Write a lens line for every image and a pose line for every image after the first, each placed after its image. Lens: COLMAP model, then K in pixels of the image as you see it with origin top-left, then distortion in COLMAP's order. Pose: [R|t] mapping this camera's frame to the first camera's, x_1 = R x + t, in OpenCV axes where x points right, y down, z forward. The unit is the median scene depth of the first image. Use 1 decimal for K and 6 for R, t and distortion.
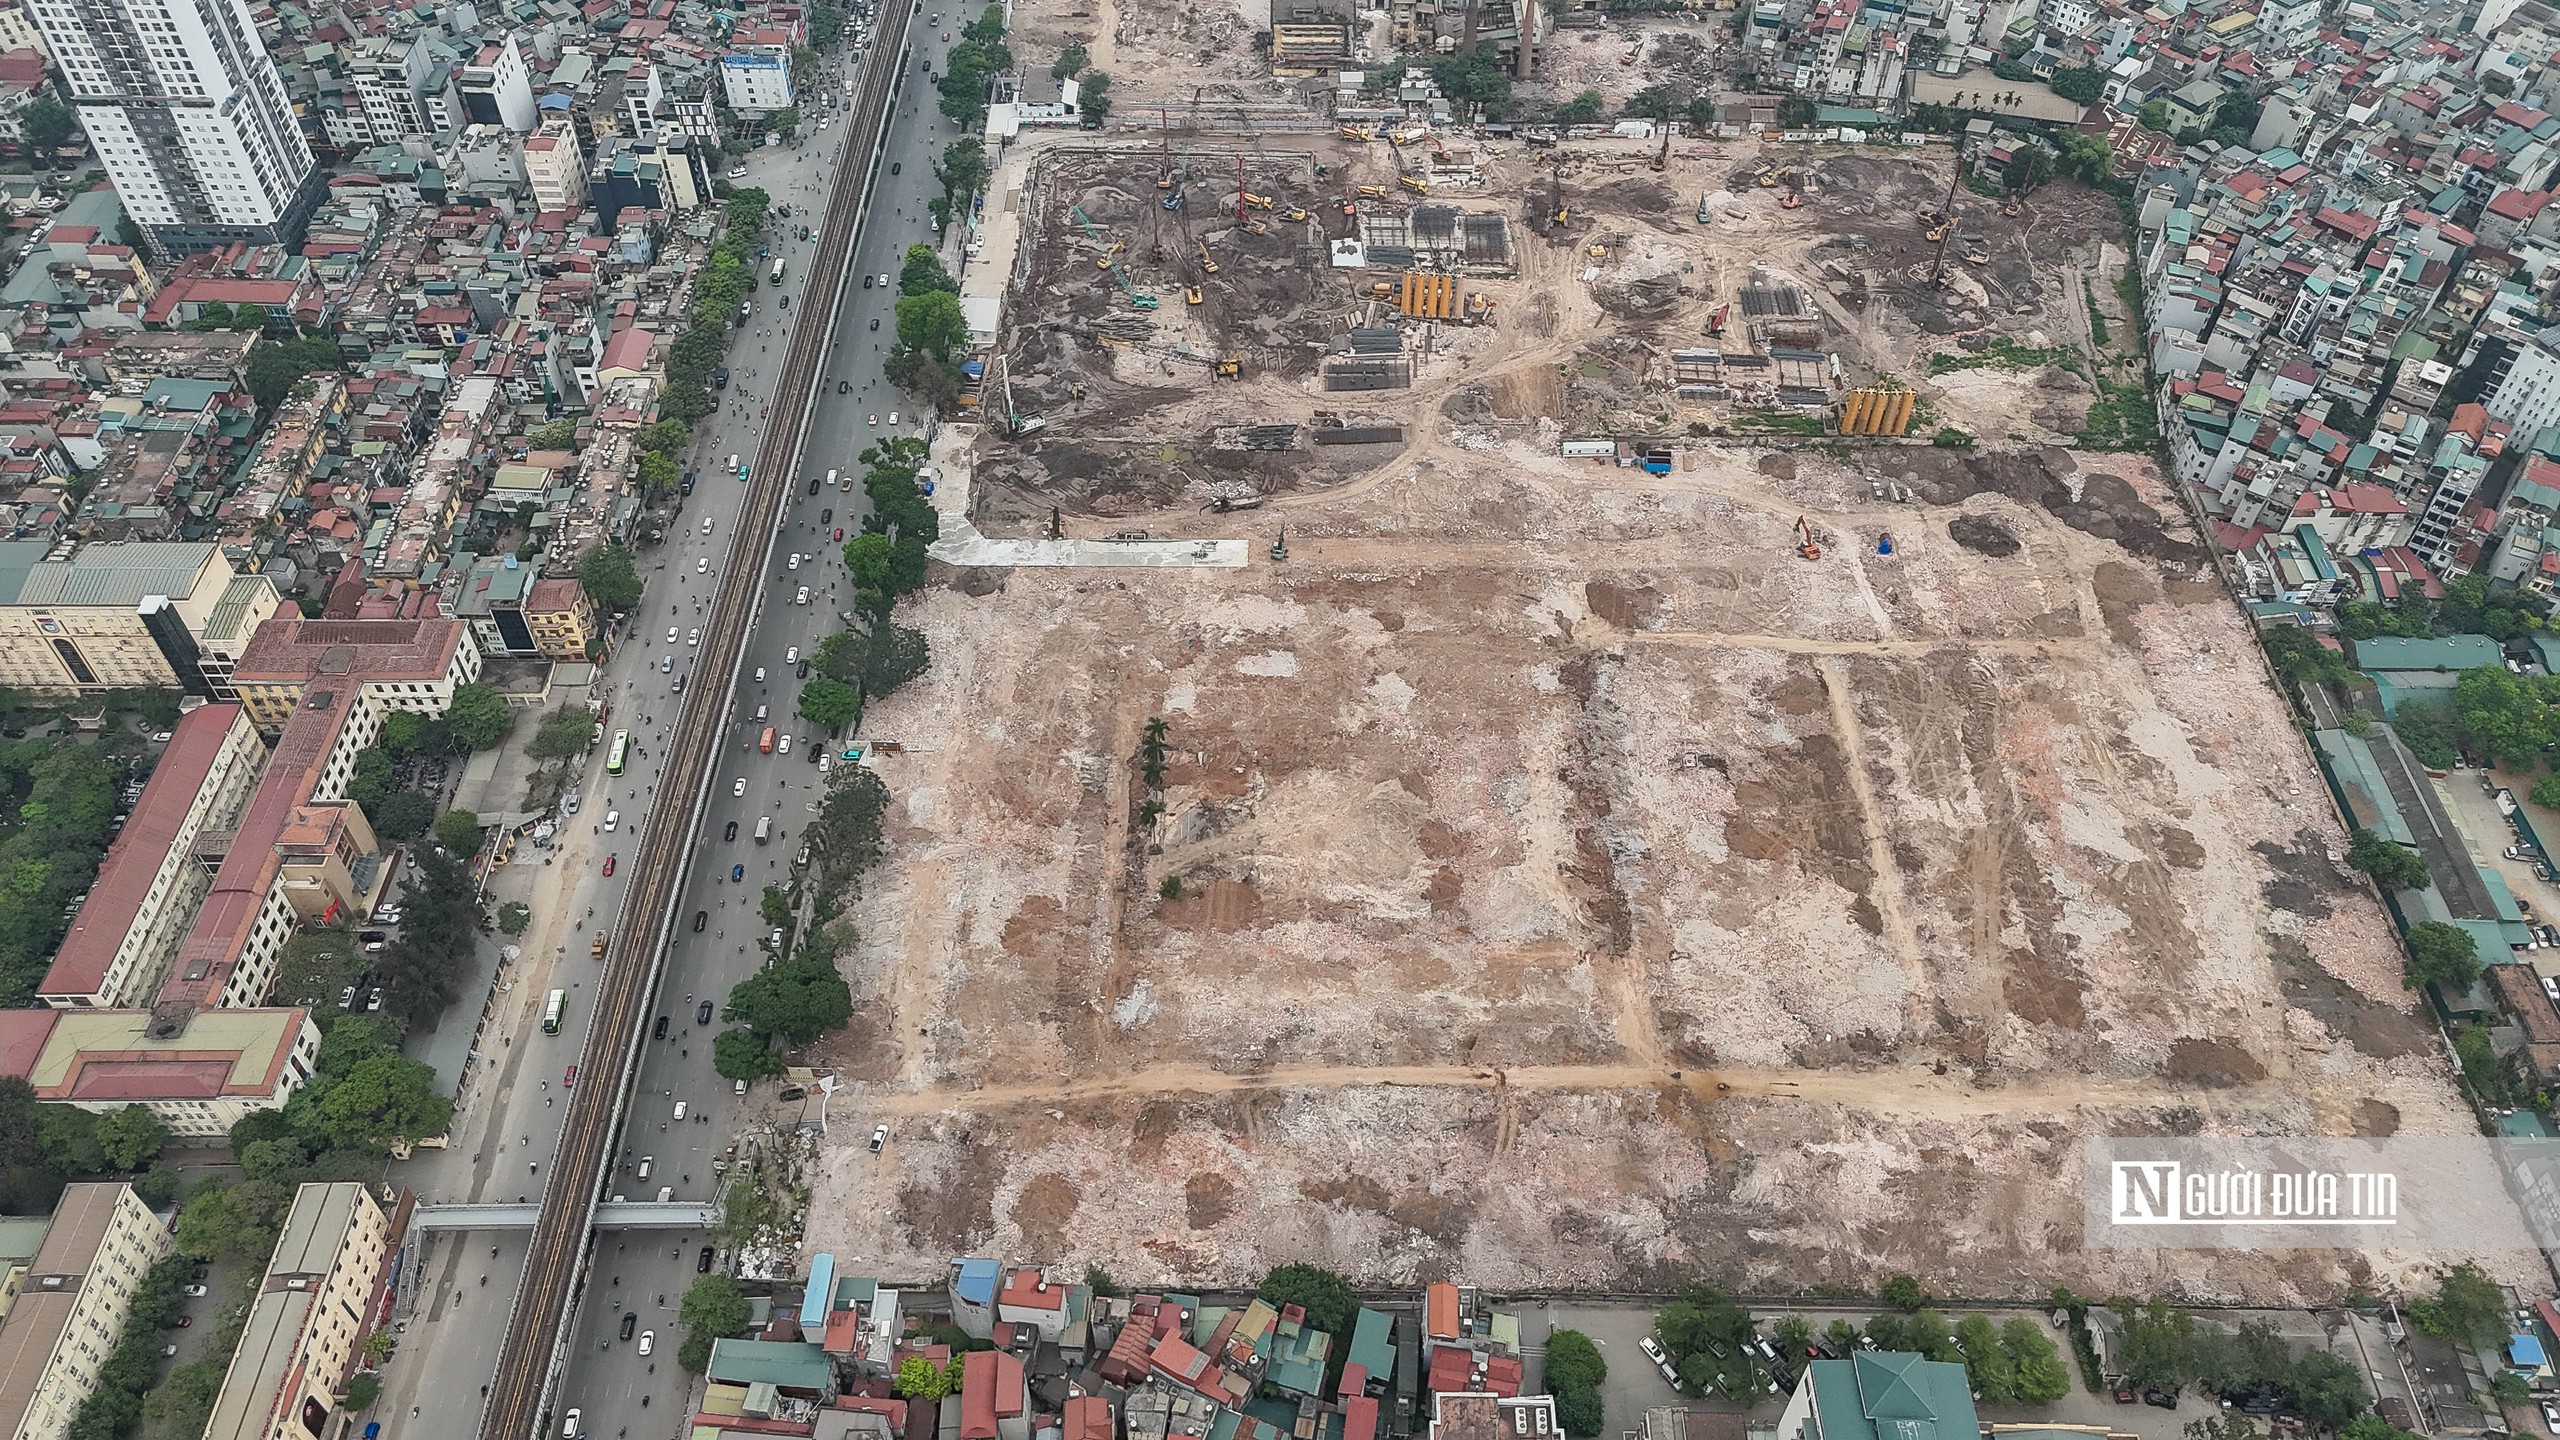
lens RADIAL K [[1907.0, 0, 1280.0], [0, 1907.0, 720.0], [0, 0, 1]] dist [0.094254, -0.173072]
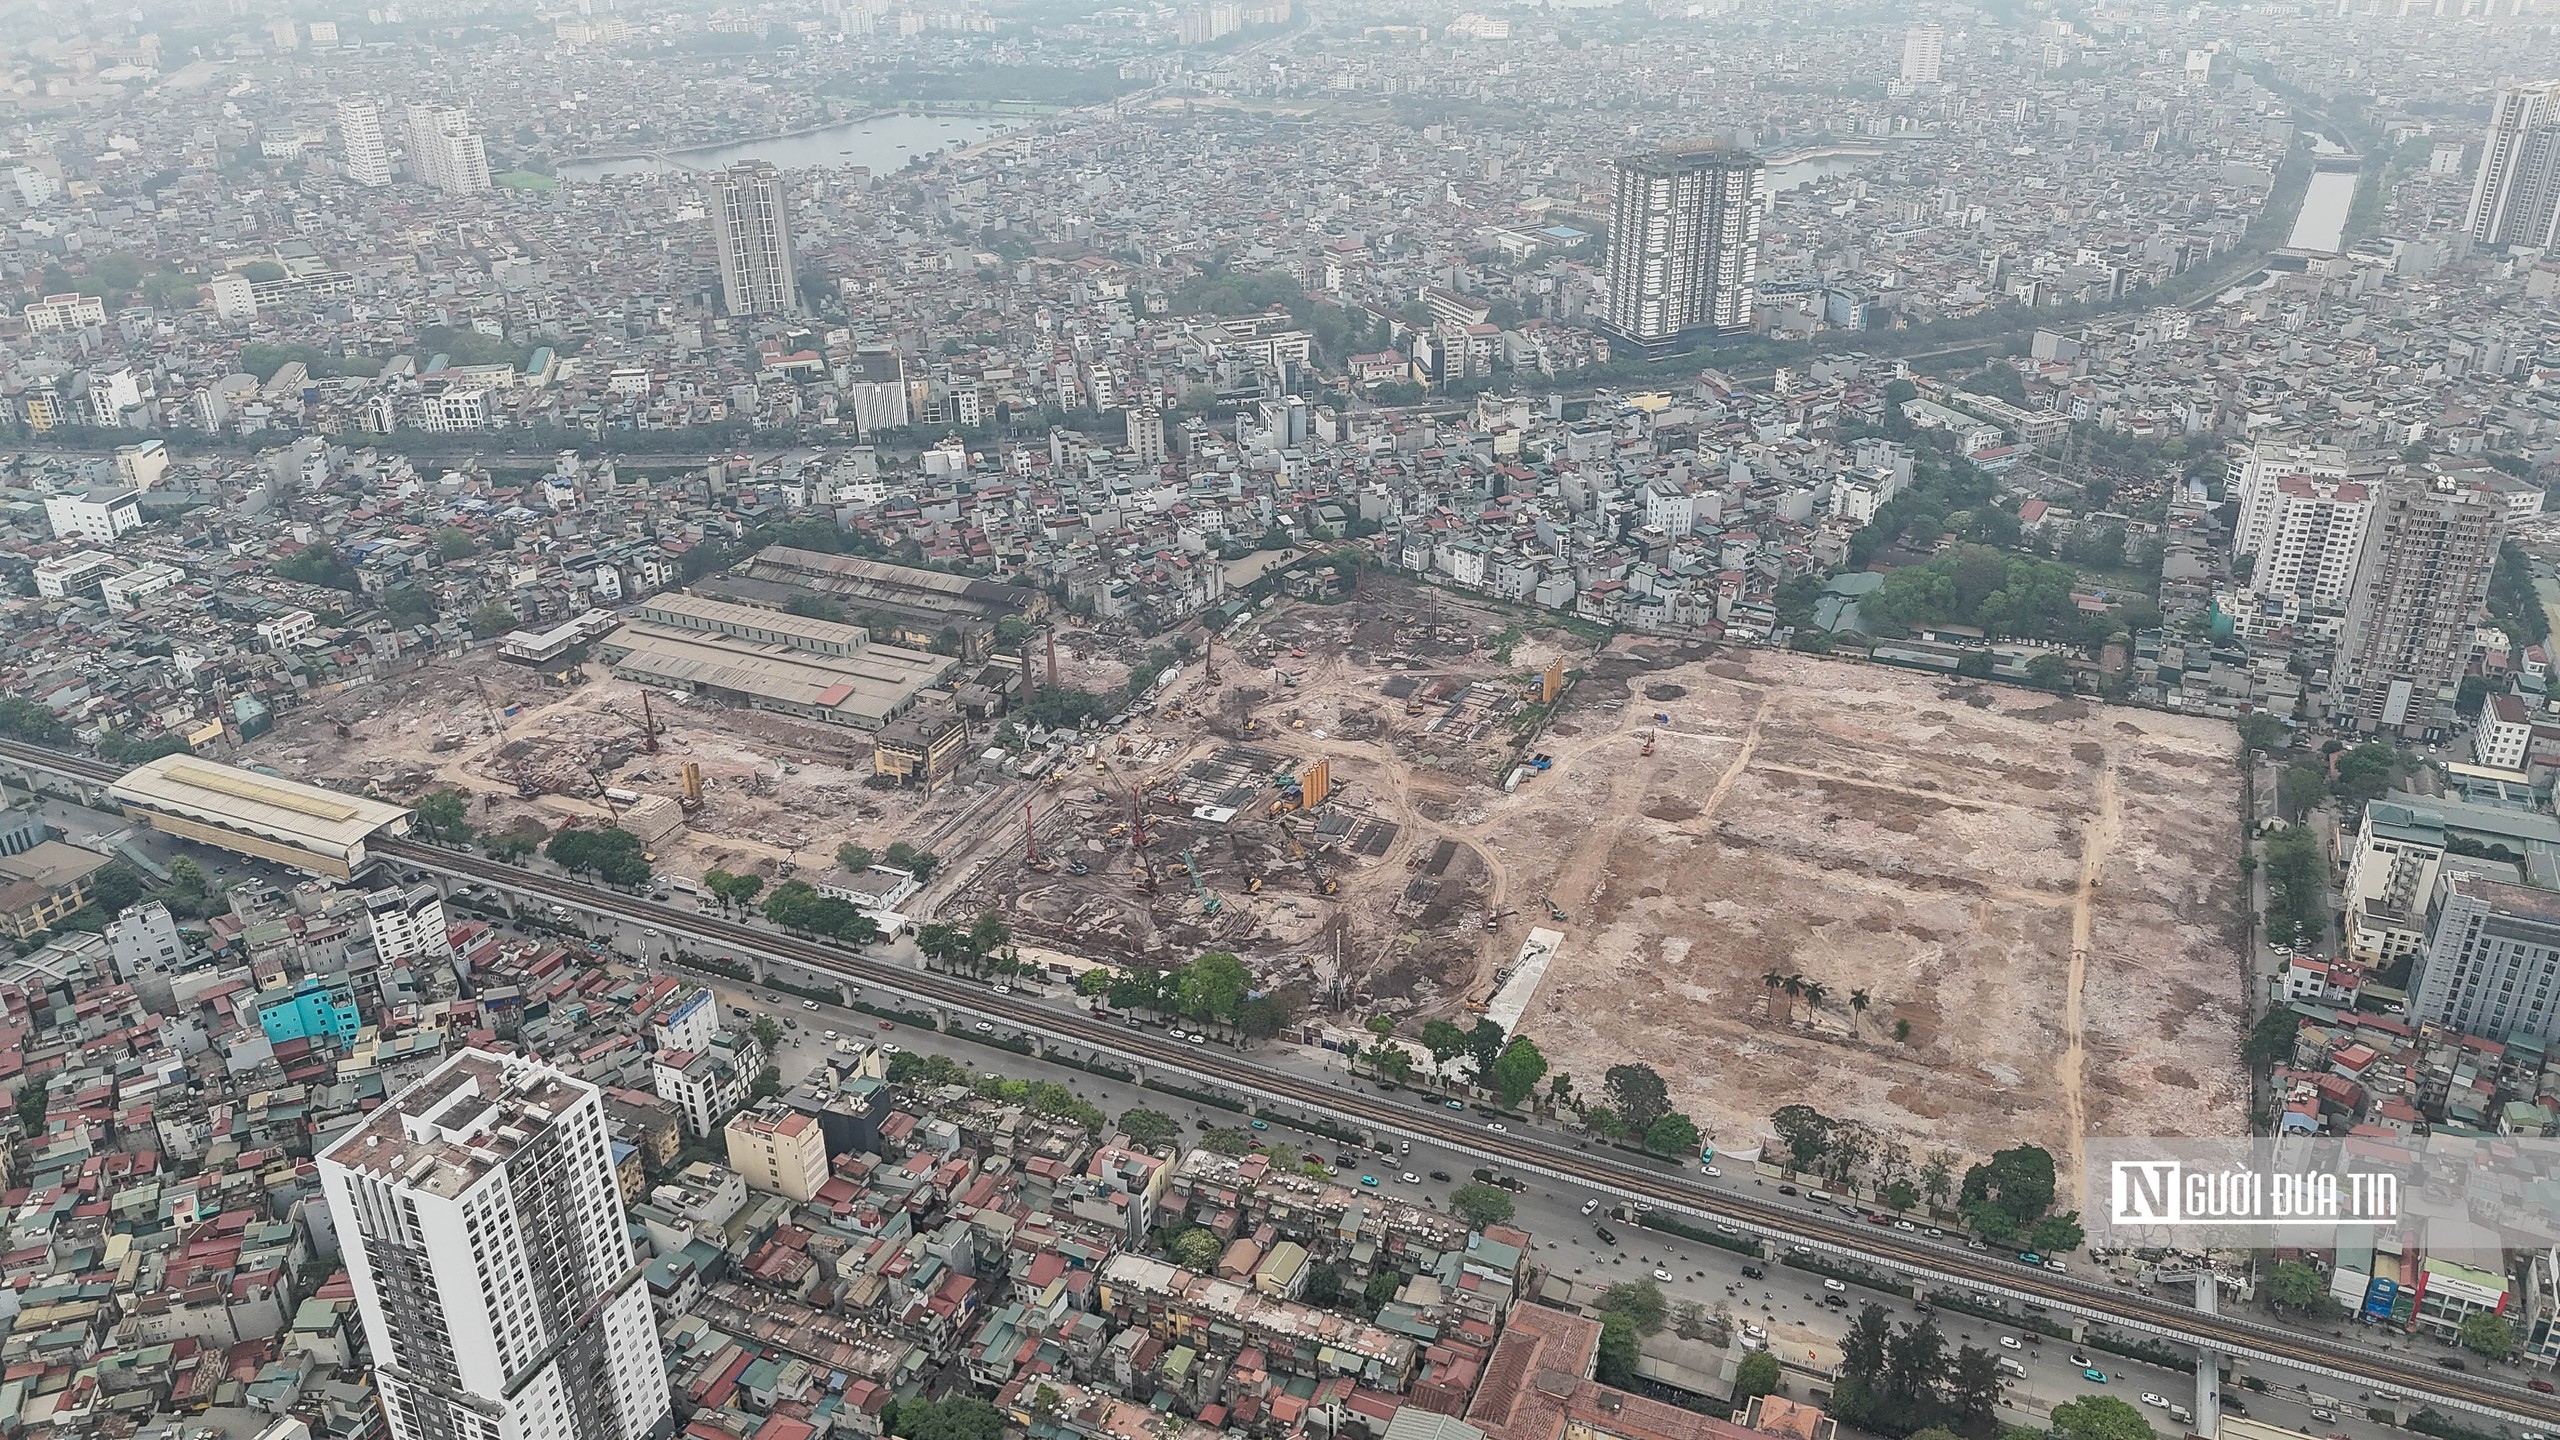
lens RADIAL K [[1877.1, 0, 1280.0], [0, 1877.1, 720.0], [0, 0, 1]] dist [0.108074, -0.156725]
pose [[0.399511, -0.415271, 0.817277, -0.867602], [0.688383, 0.724654, 0.031704, -0.290661], [-0.605409, 0.549933, 0.575373, 0.266921]]
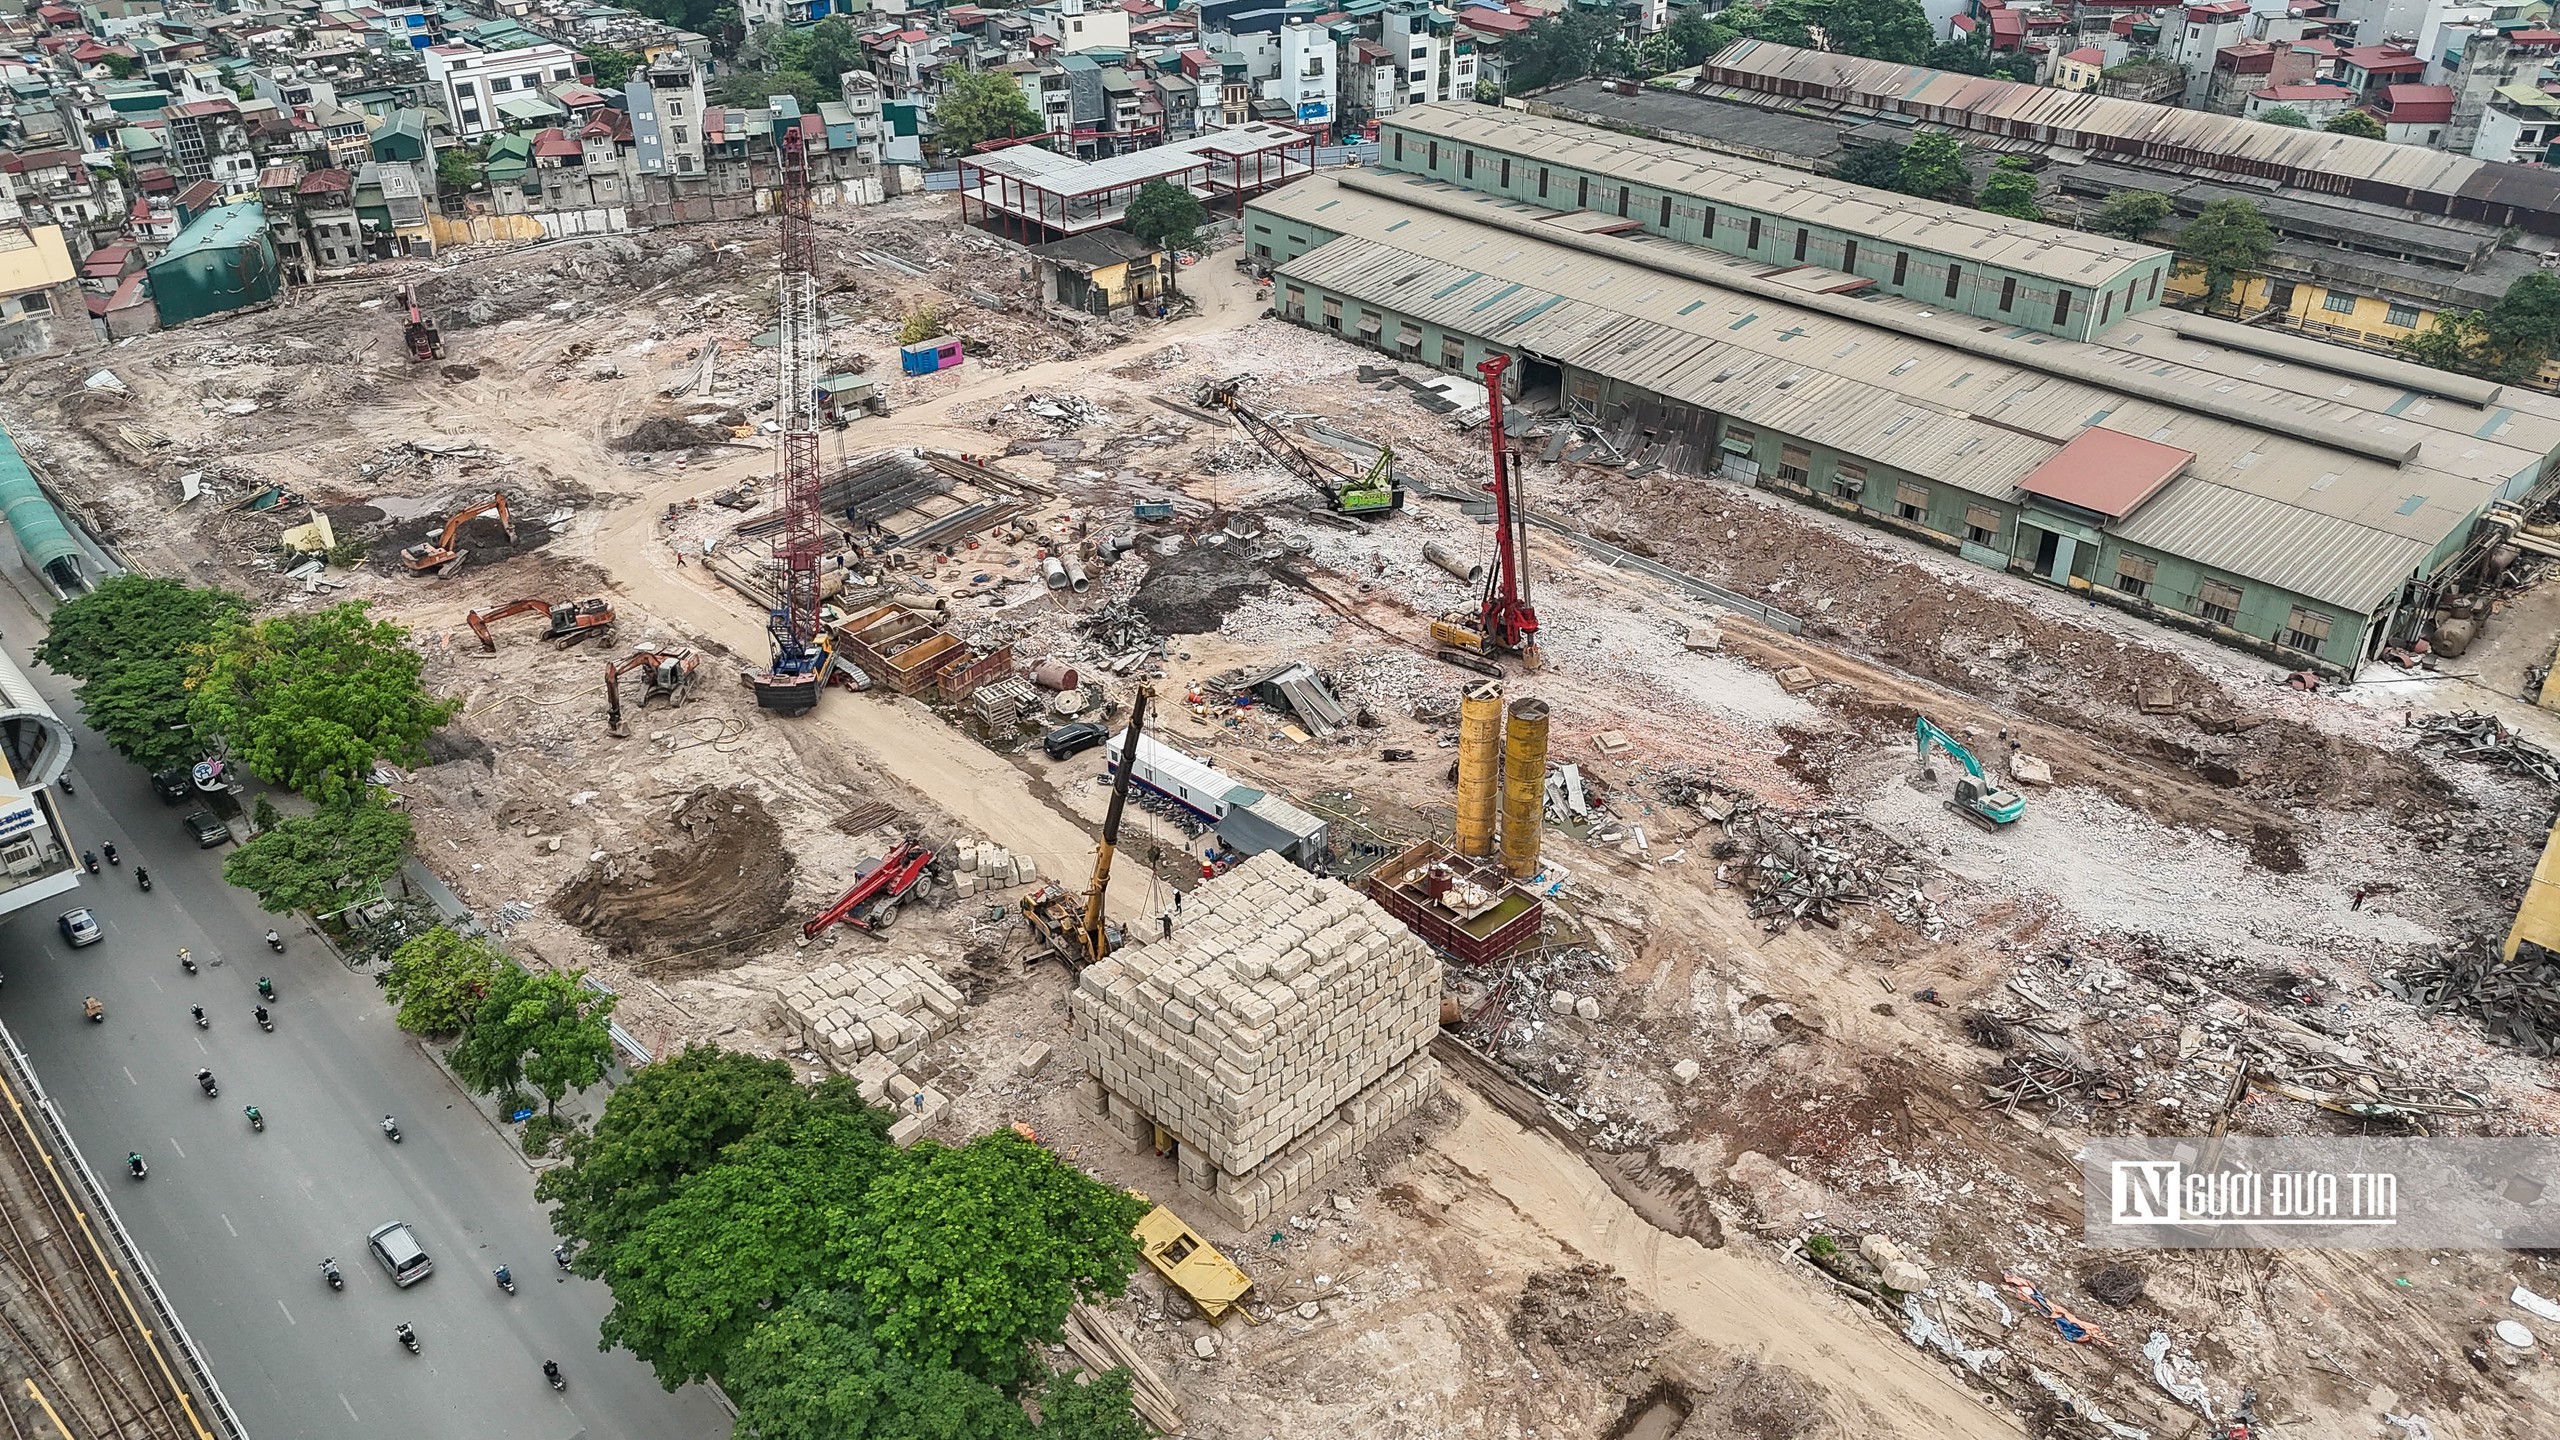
lens RADIAL K [[1903.9, 0, 1278.5], [0, 1903.9, 706.3], [0, 0, 1]] dist [0.073707, -0.069025]
pose [[0.719010, -0.363168, 0.592565, -0.219094], [0.522828, 0.844386, -0.116888, -0.472527], [-0.457904, 0.393853, 0.796997, 1.012124]]
